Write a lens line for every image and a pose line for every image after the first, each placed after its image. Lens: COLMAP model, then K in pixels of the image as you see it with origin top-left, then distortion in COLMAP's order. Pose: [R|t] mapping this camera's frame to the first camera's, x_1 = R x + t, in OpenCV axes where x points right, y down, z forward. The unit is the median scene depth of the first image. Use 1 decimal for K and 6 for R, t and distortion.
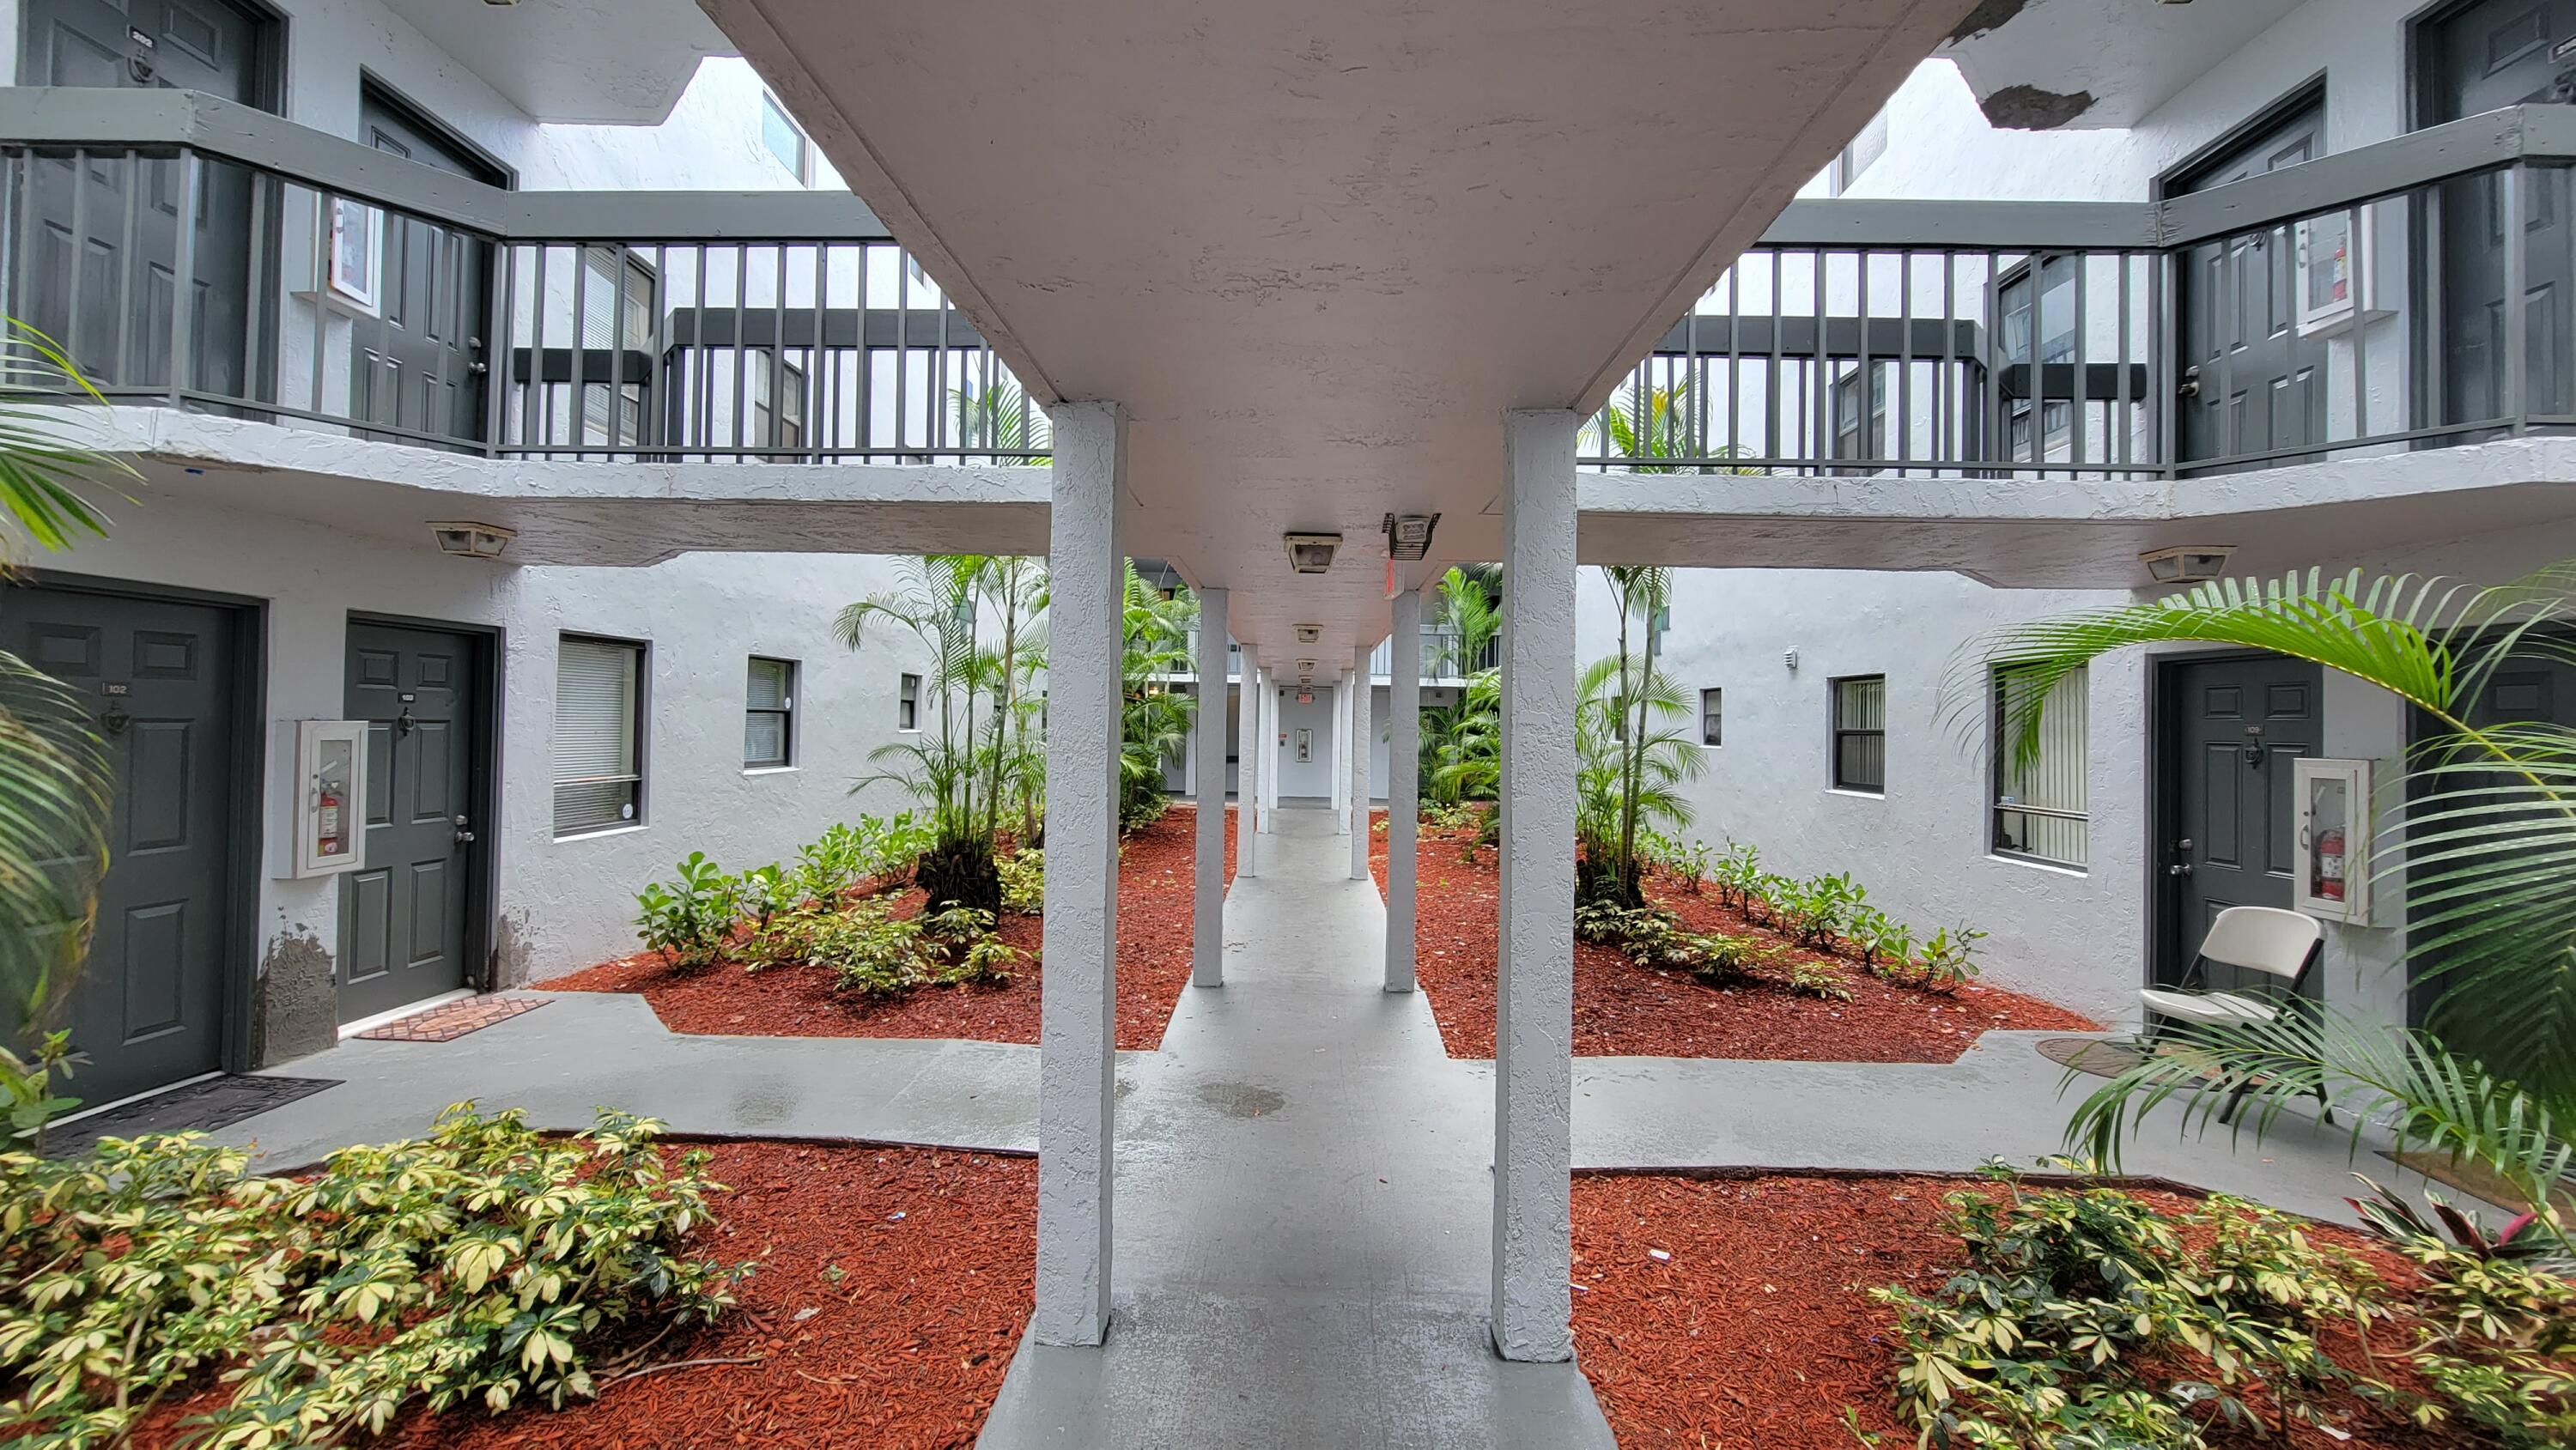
lens RADIAL K [[1063.9, 0, 1286.4], [0, 1063.9, 710.4], [0, 0, 1]] dist [0.005517, -0.000254]
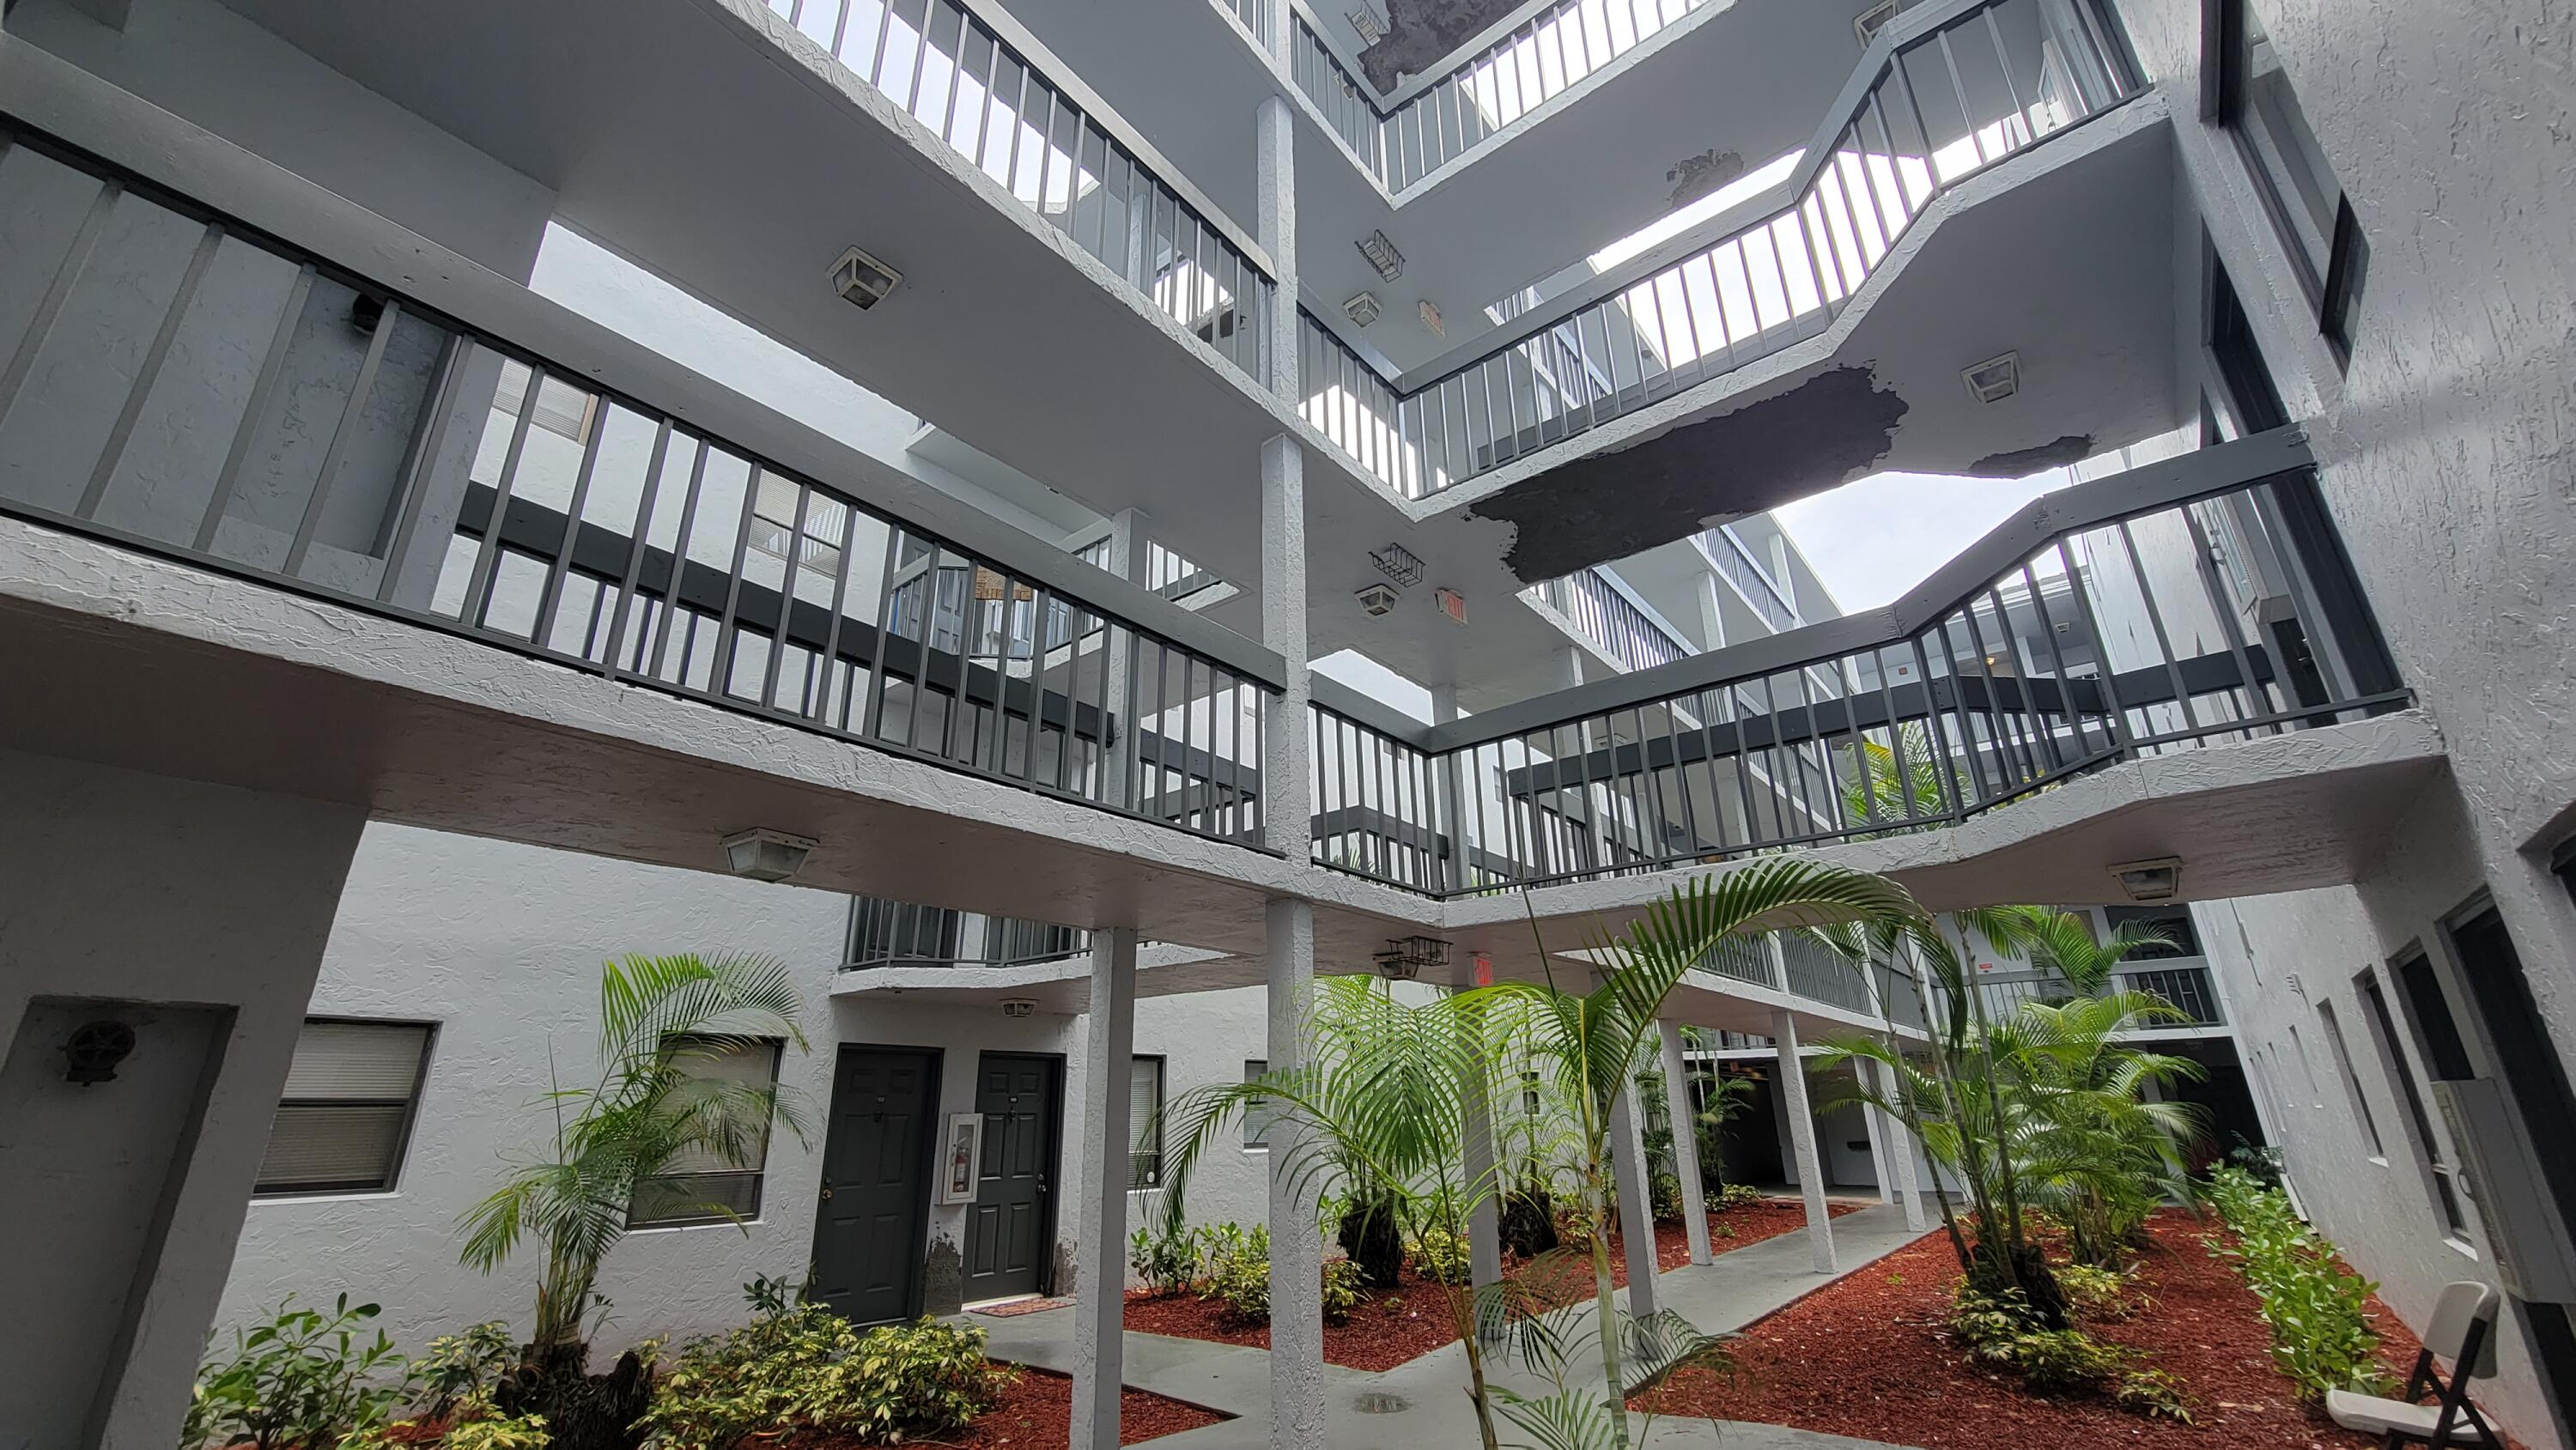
lens RADIAL K [[1063.9, 0, 1279.7], [0, 1063.9, 716.5], [0, 0, 1]] dist [0.005517, -0.000254]
pose [[0.796309, -0.241000, -0.554807, 0.697976], [0.036688, 0.934757, -0.353388, 0.036067], [0.603776, 0.261052, 0.753197, -0.237980]]
